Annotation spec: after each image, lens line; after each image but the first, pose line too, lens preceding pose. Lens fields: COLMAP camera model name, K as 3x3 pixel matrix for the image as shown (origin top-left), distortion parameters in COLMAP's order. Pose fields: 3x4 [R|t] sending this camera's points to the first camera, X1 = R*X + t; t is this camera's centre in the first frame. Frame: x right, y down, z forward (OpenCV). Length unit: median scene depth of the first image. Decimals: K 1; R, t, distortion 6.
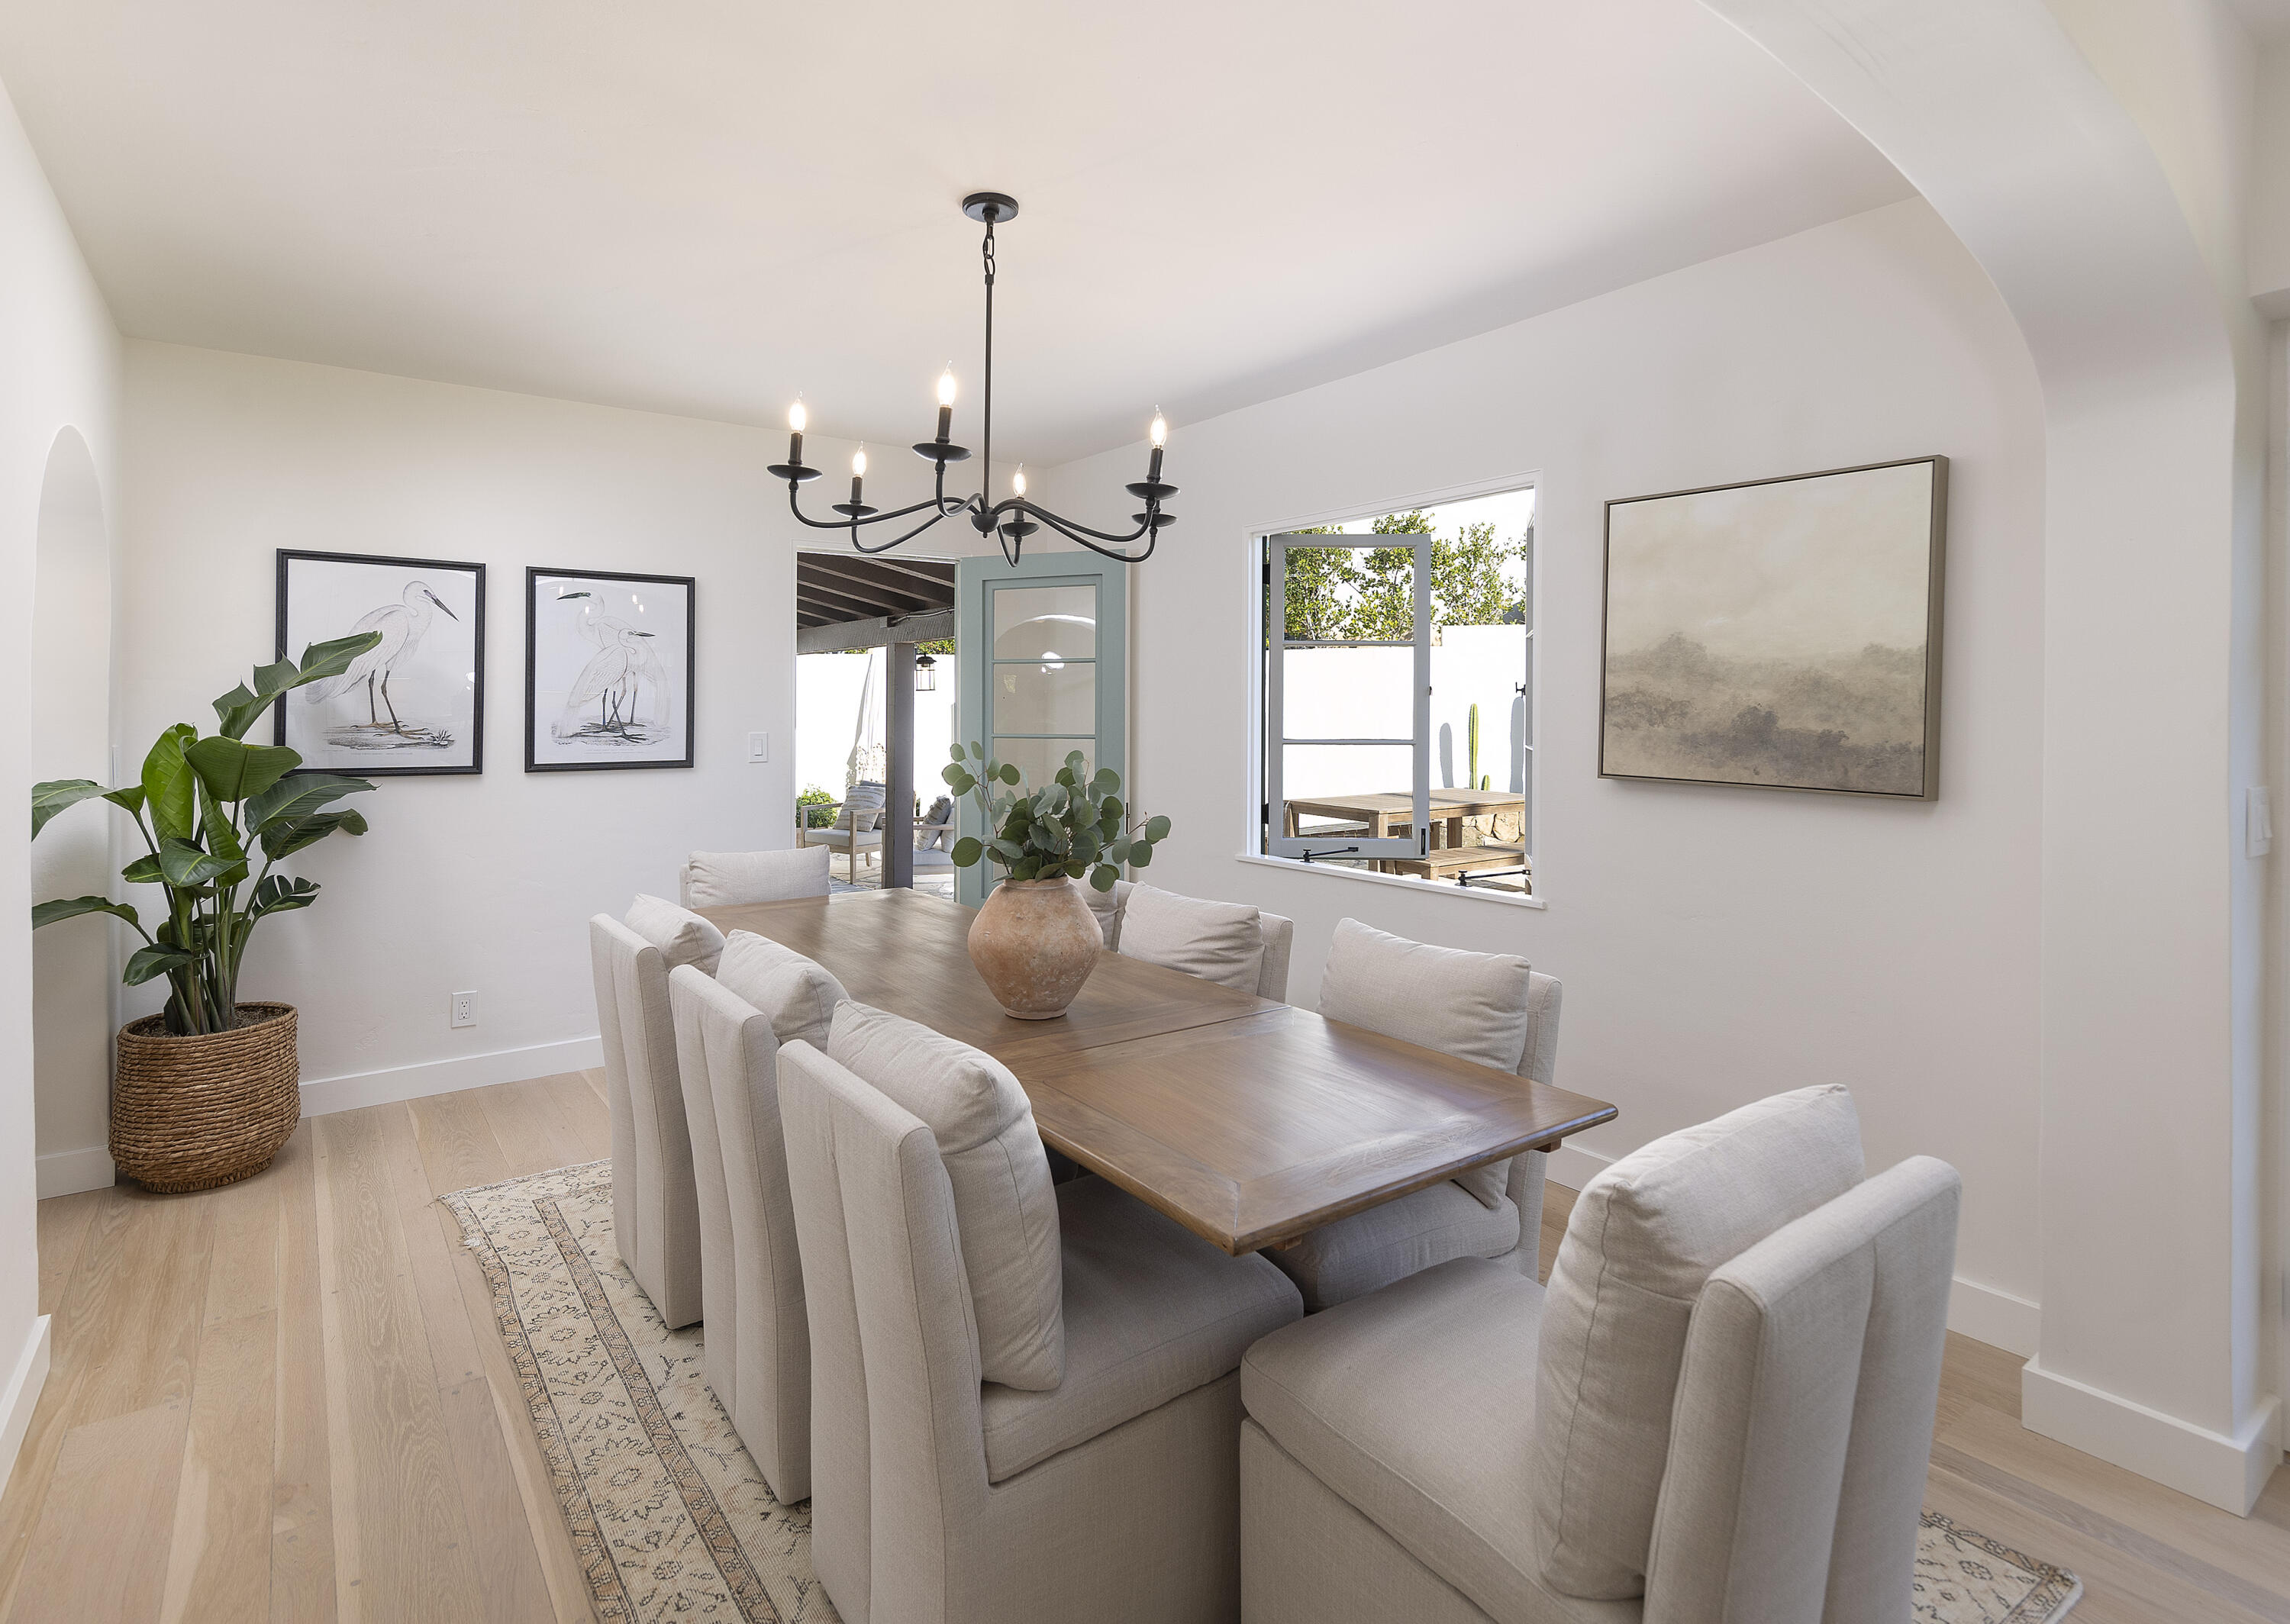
lens RADIAL K [[1168.1, 0, 1141.2], [0, 1168.1, 719.0], [0, 0, 1]] dist [-0.001842, -0.000745]
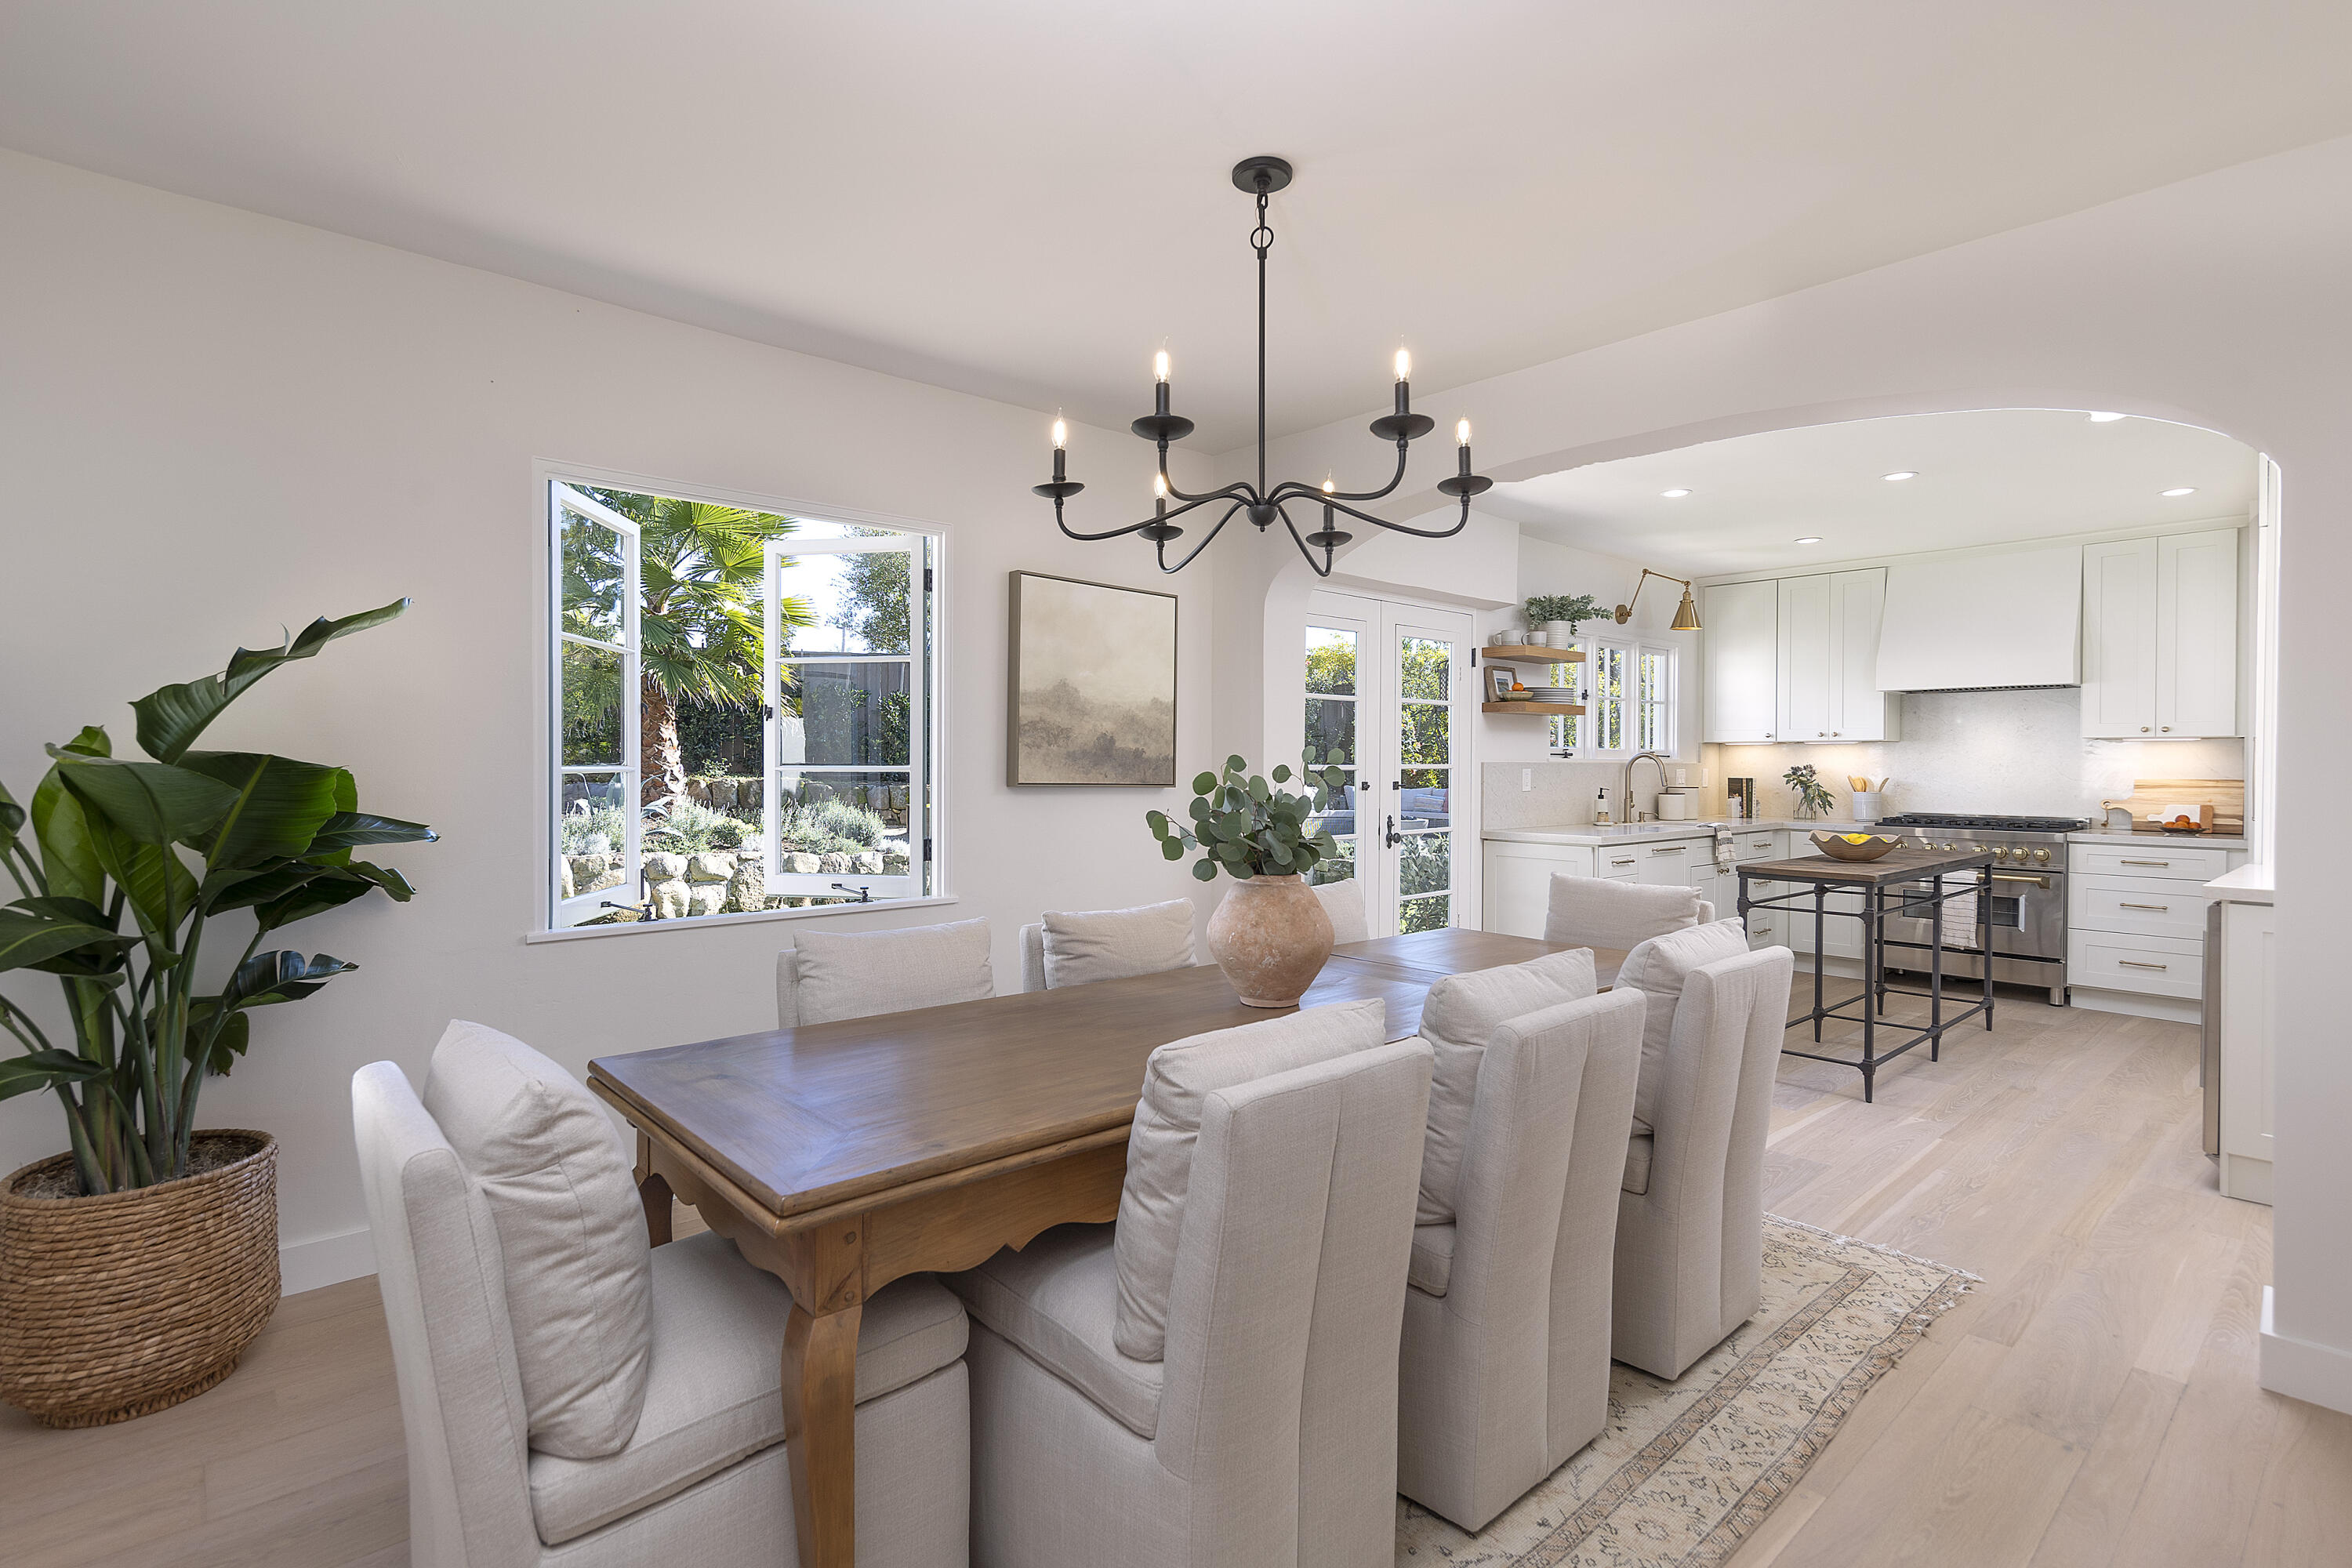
lens RADIAL K [[1103.0, 0, 1176.0], [0, 1103.0, 784.0], [0, 0, 1]] dist [0.001769, 0.000355]
pose [[-0.091691, -0.023742, 0.995504, -0.961137], [0.006844, 0.999677, 0.024471, 0.022467], [-0.995764, 0.009057, -0.091499, 1.099124]]
